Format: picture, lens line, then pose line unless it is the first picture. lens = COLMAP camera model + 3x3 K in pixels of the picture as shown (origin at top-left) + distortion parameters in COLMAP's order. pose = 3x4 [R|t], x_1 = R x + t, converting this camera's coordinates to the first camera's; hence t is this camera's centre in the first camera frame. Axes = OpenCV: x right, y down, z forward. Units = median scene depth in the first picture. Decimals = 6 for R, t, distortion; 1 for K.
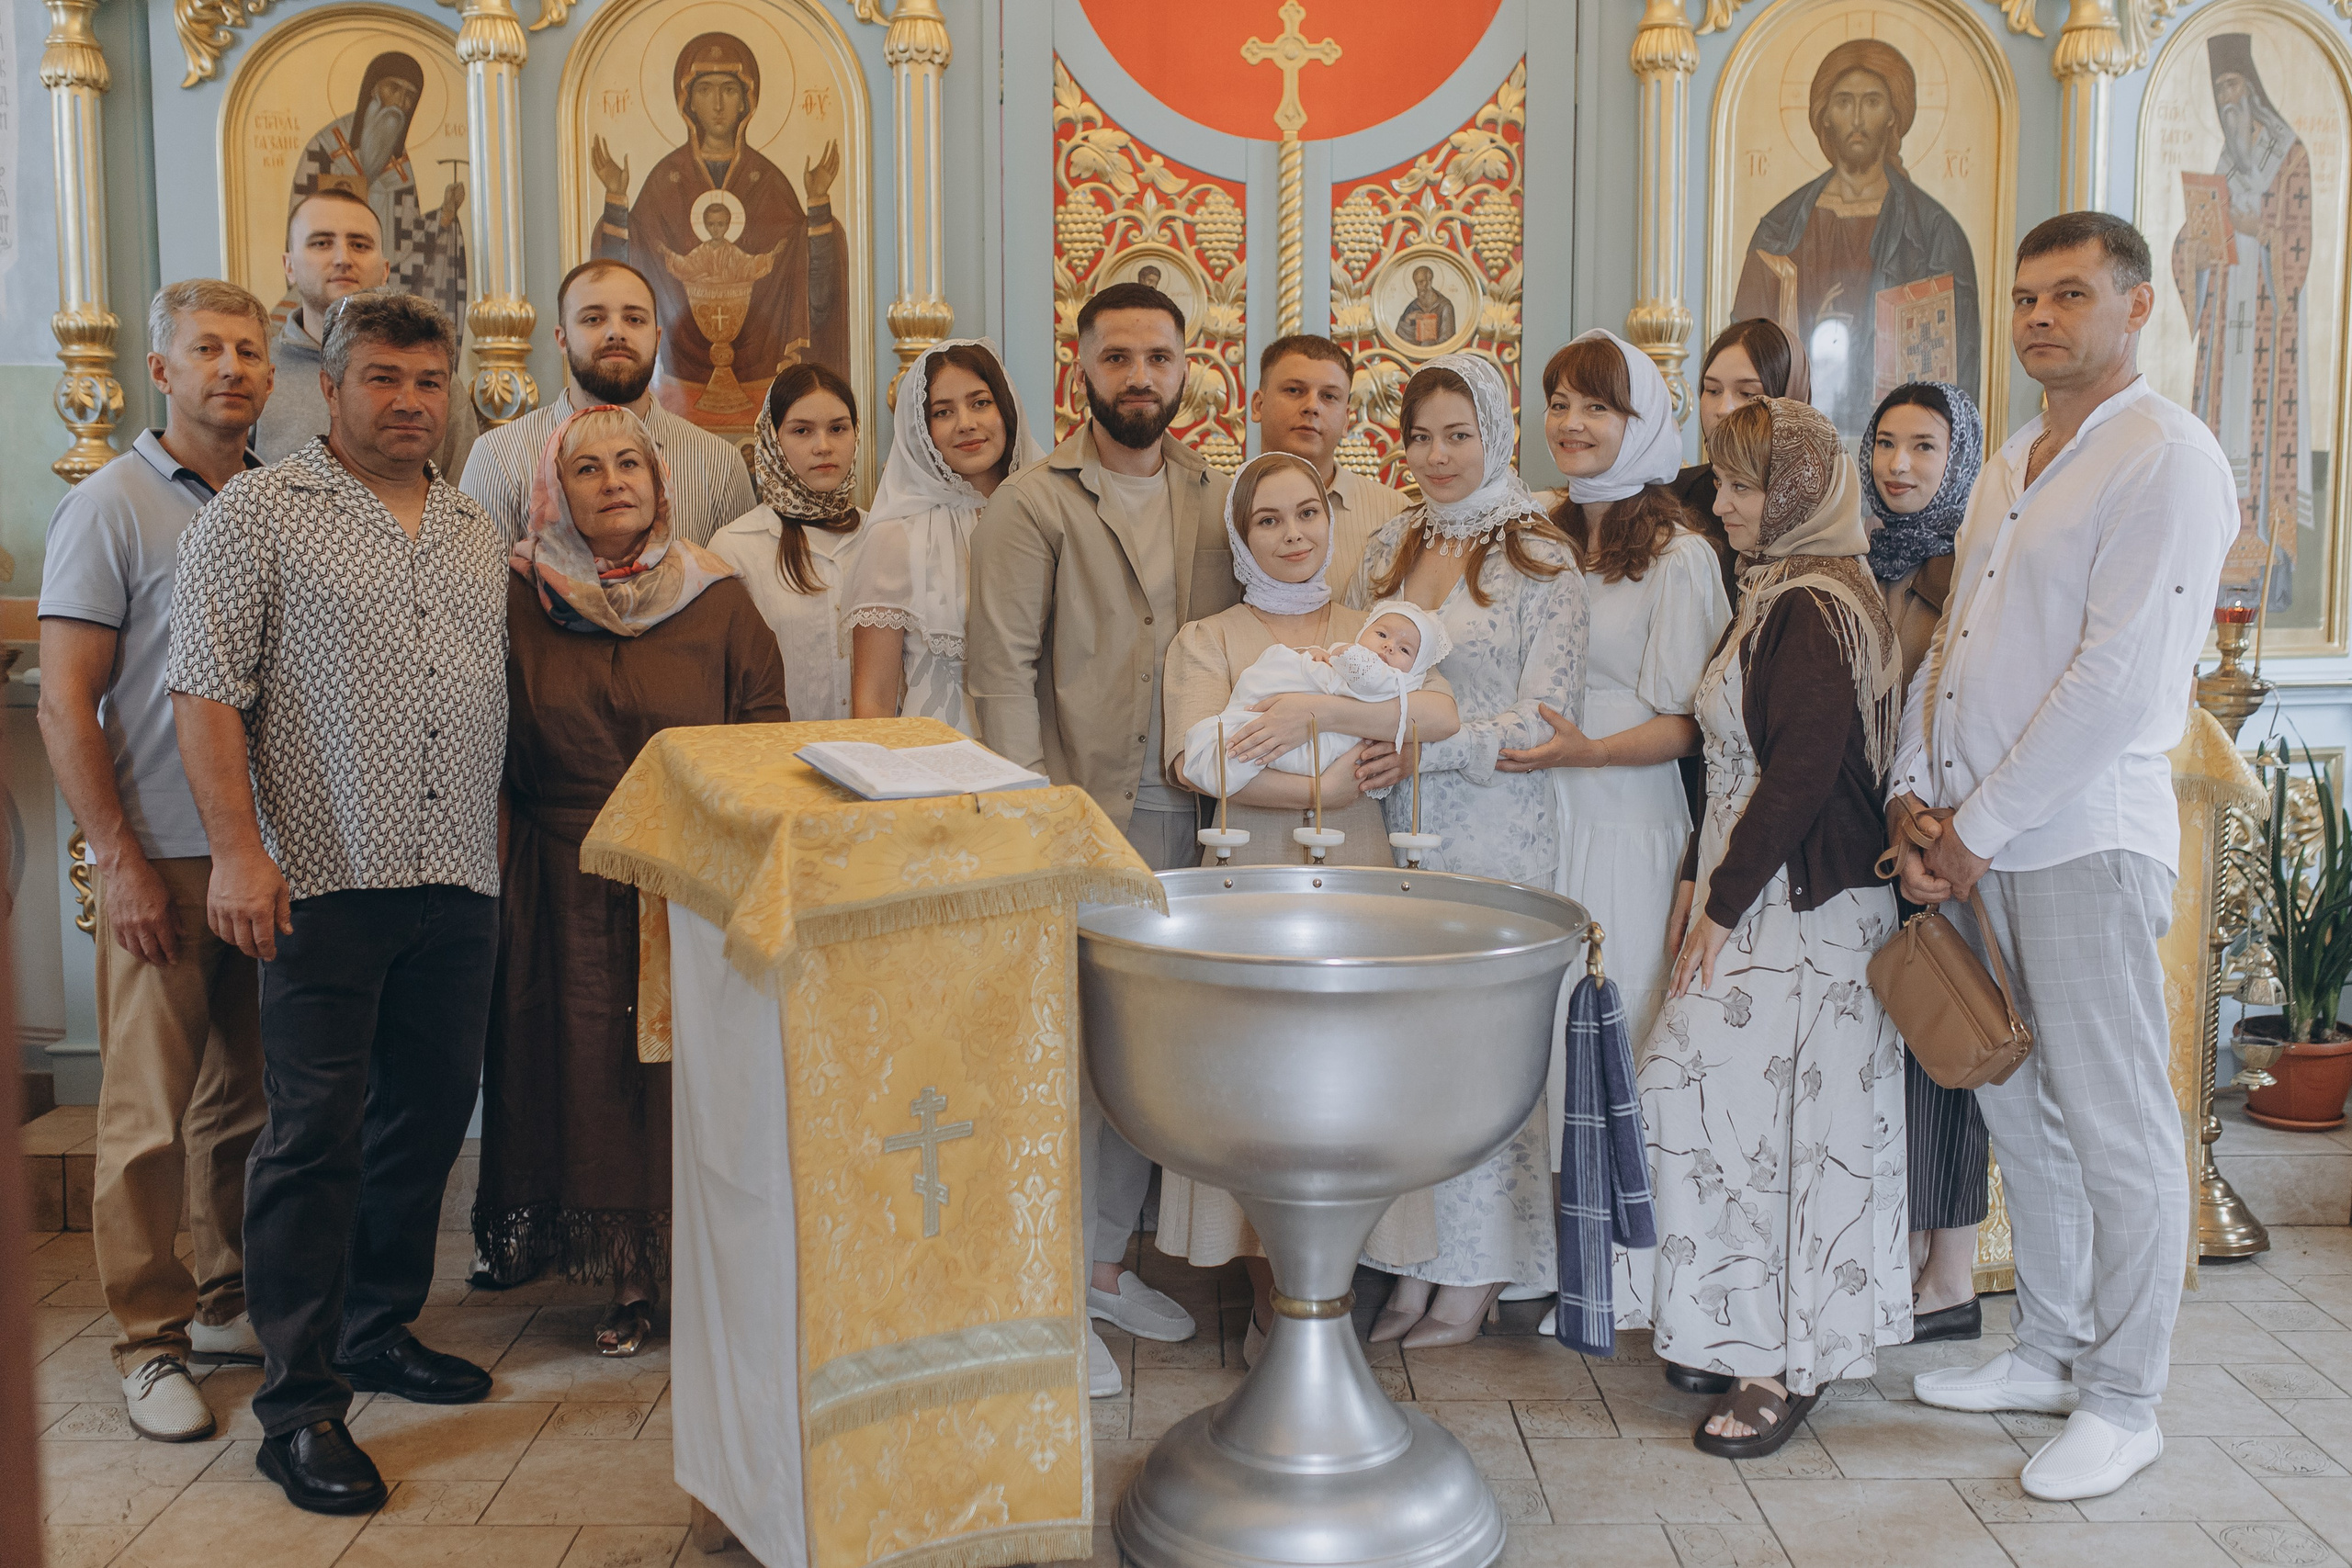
lens RADIAL K [[2339.0, 0, 1209.7], [0, 2339.0, 777.3], [0, 0, 1]] dist [-0.001417, 0.013599]
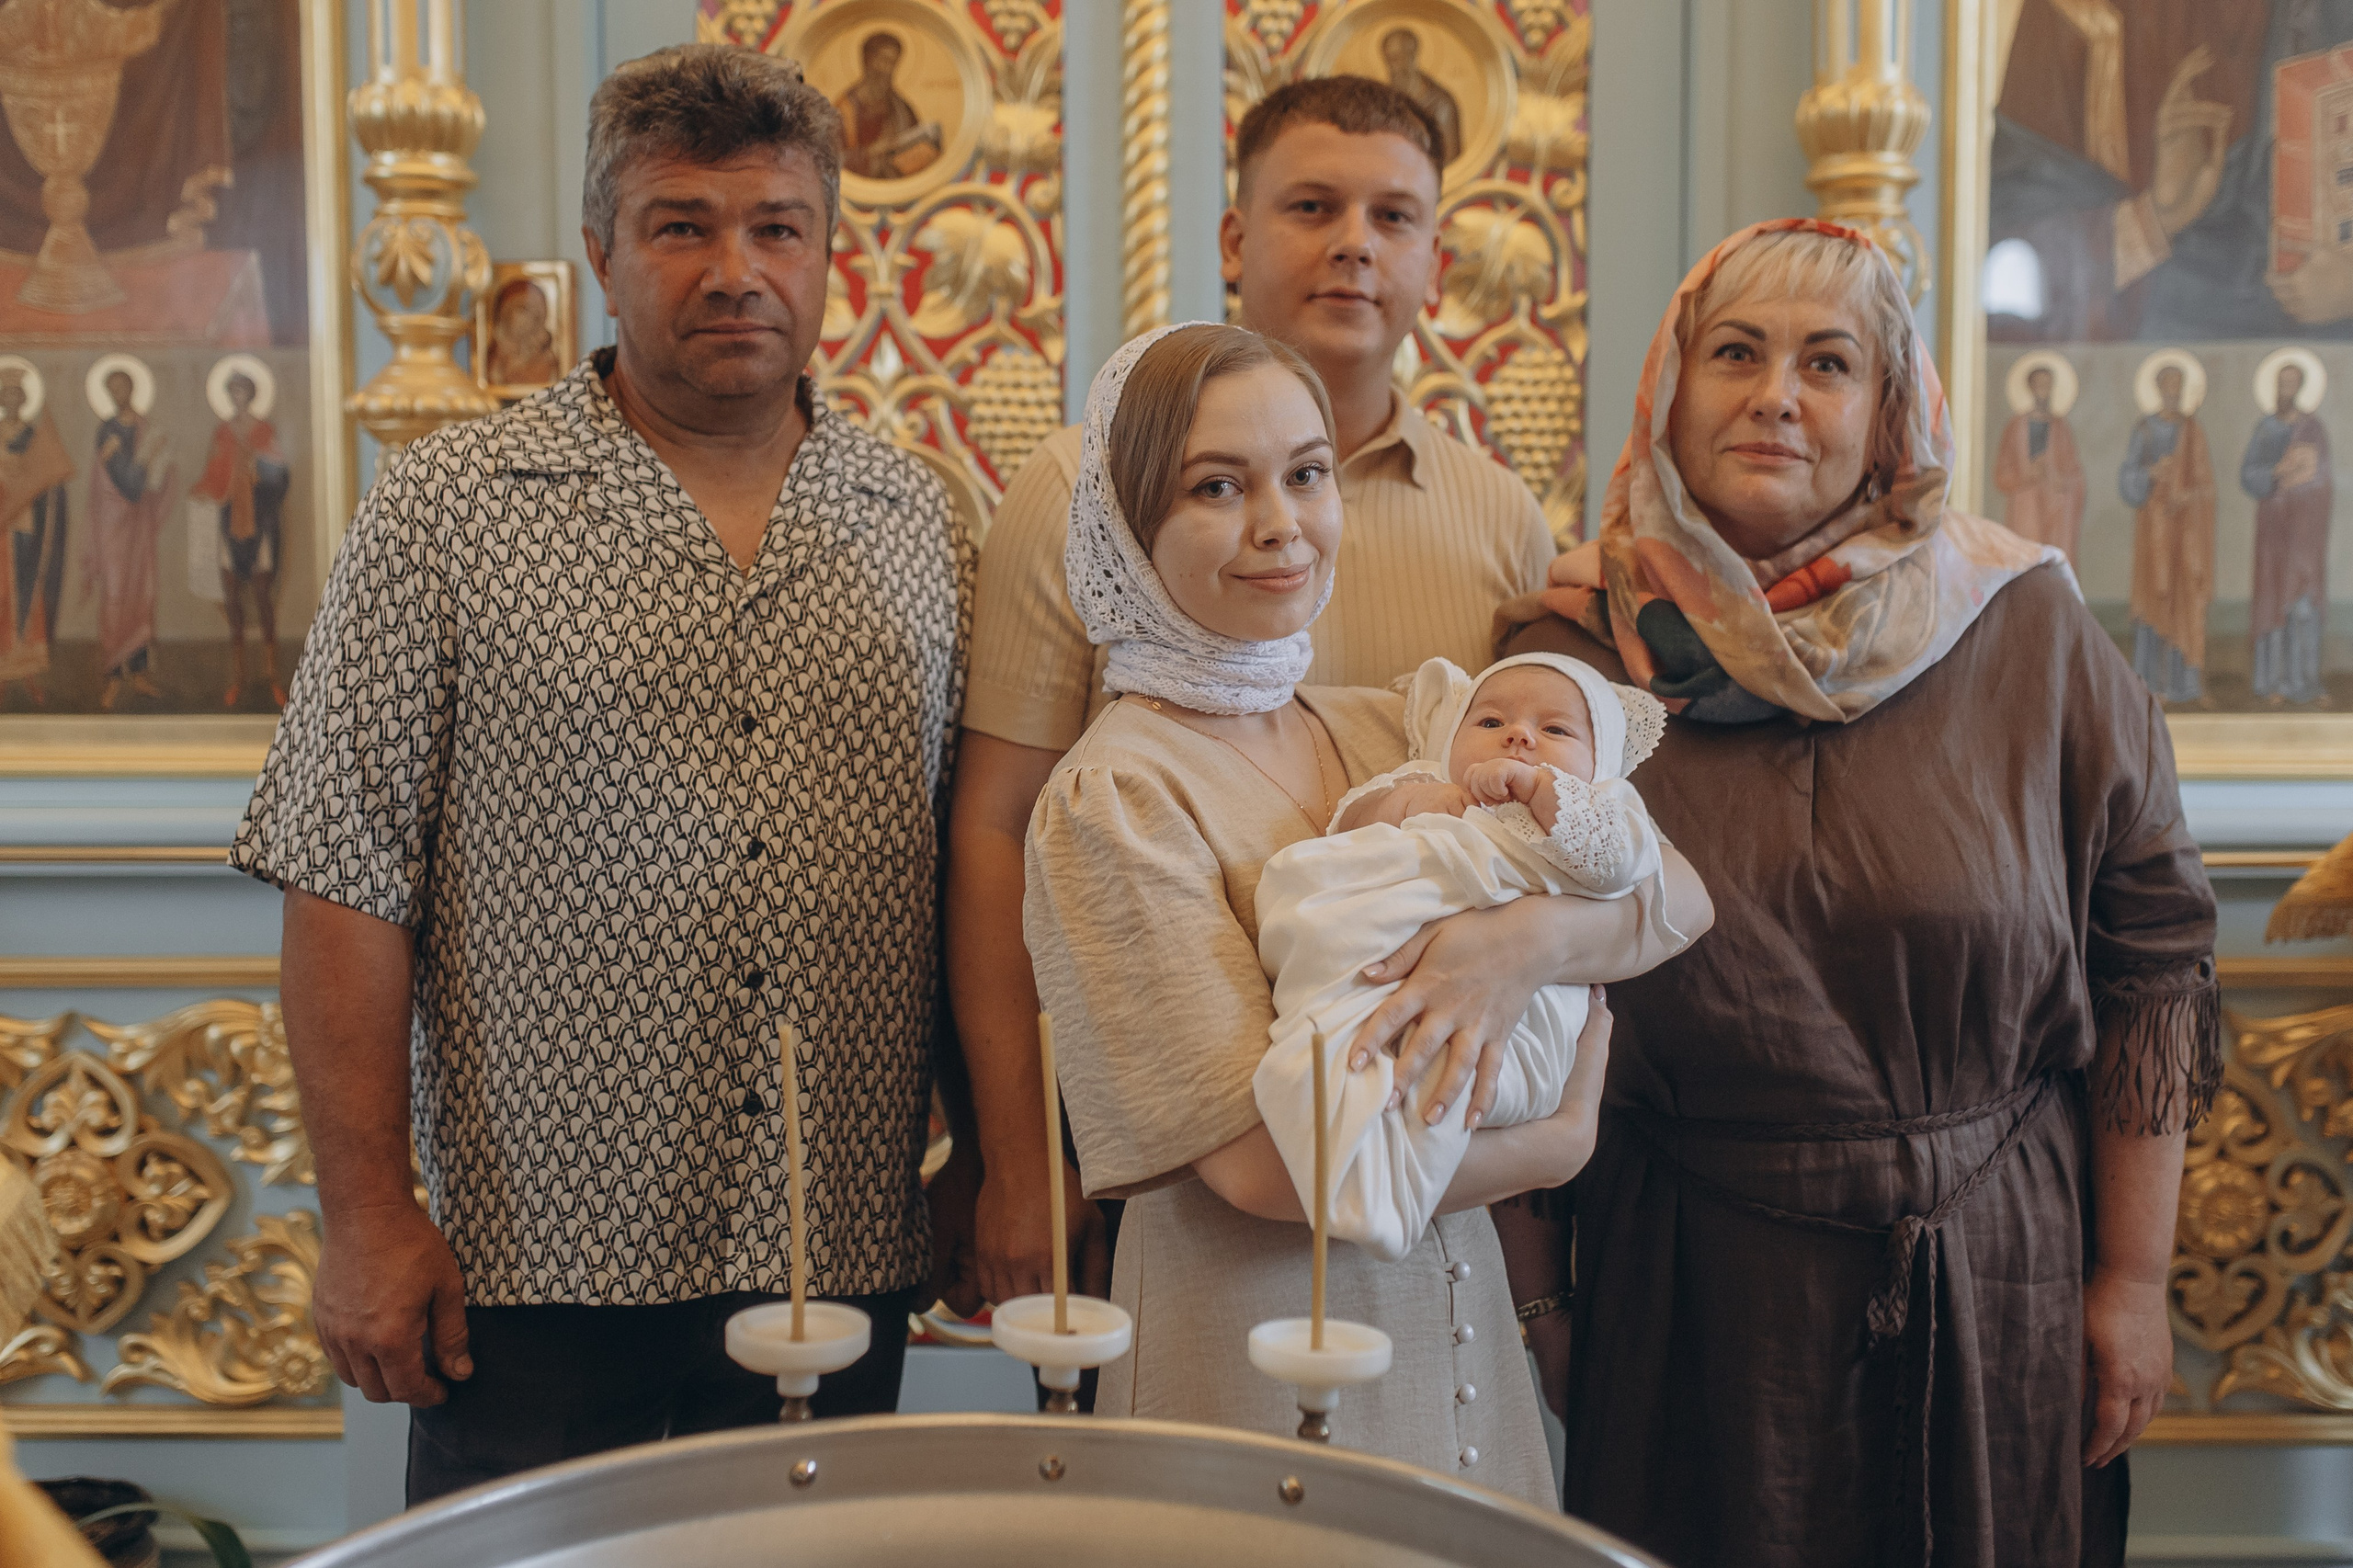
lens RADIAL K [[2512.7, 0, 1197.5], [0, 2512.7, 746.5], [0, 0, 1]] dist [-0.013503, 0.028845]
pose [[0.999669, -0.002292, -0.025630, 0.060133], [0.001464, 0.999478, -0.032284, -0.038811], [0.025691, 0.032236, 0.999150, 0.442736]]
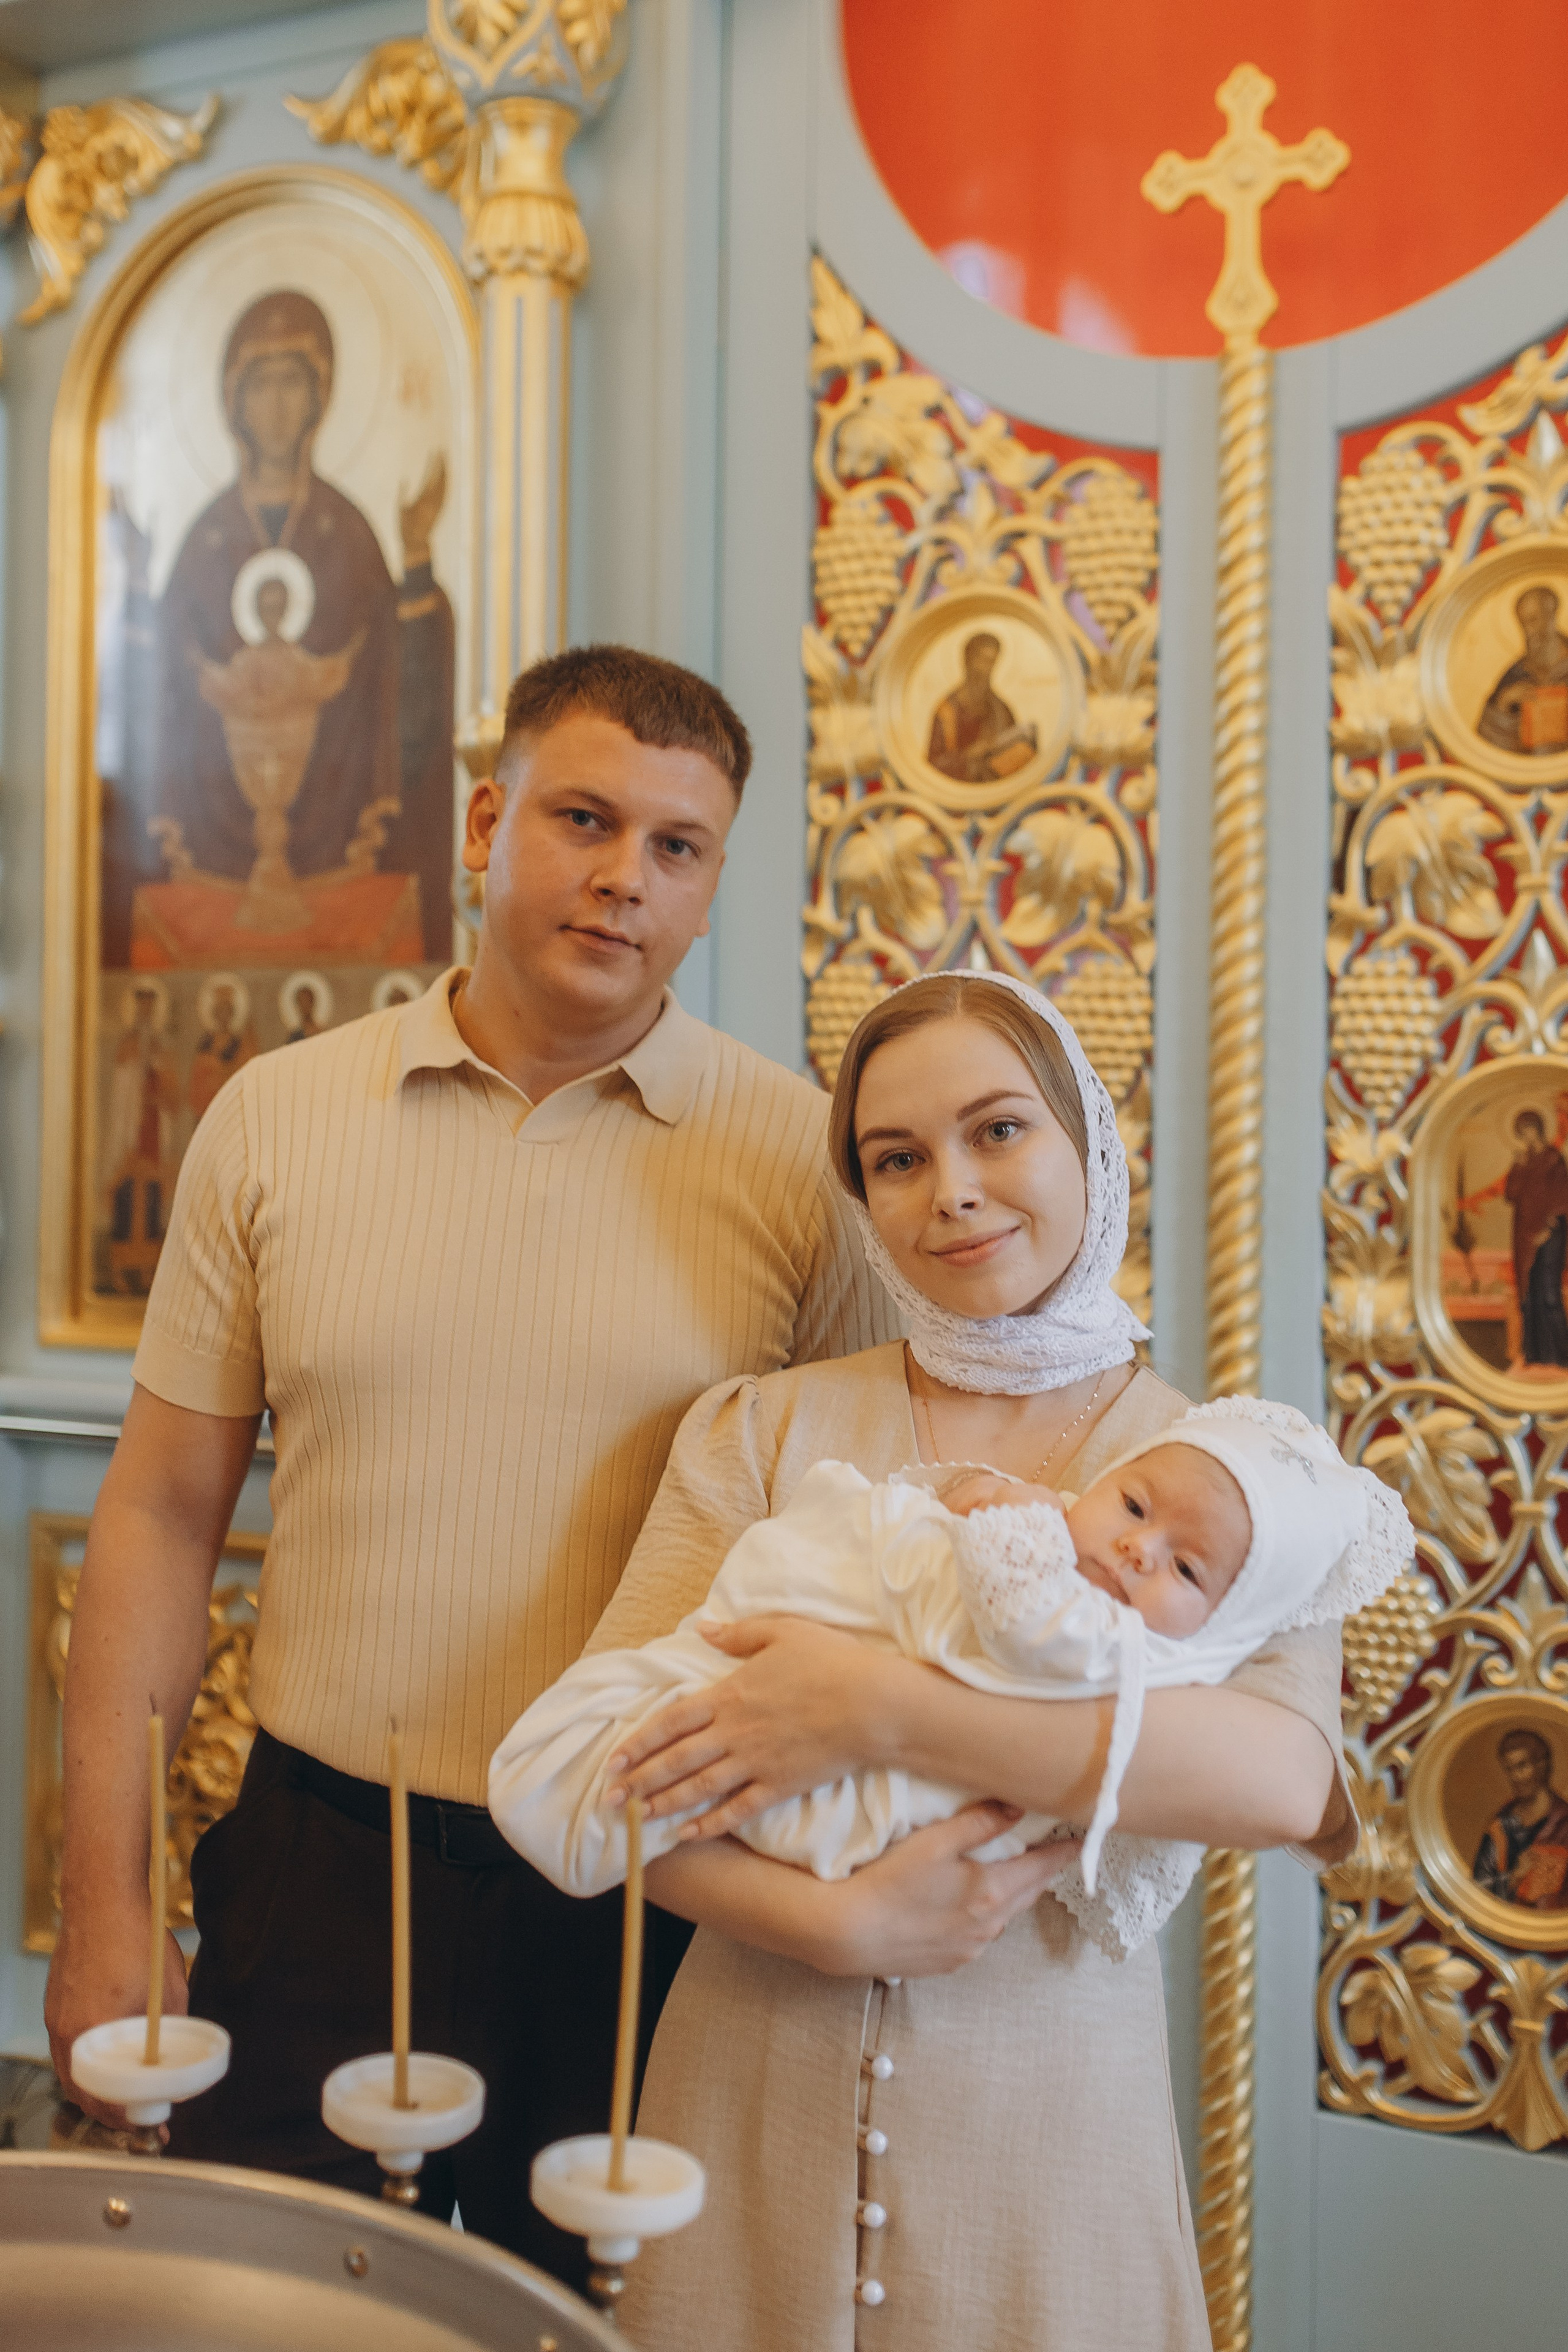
lens RADIAL K [[2586.0, 0, 779.1], [0, 2586.0, 1054.5], [0, 0, 1]] dist [0.102951, -0.287841]
pose [[0.884632, 0.002208, -0.466284, 0.200147], [-0.057634, 0.992839, -0.104640, -0.065689], [0.462714, 0.119442, 0.878424, 0.497210]]
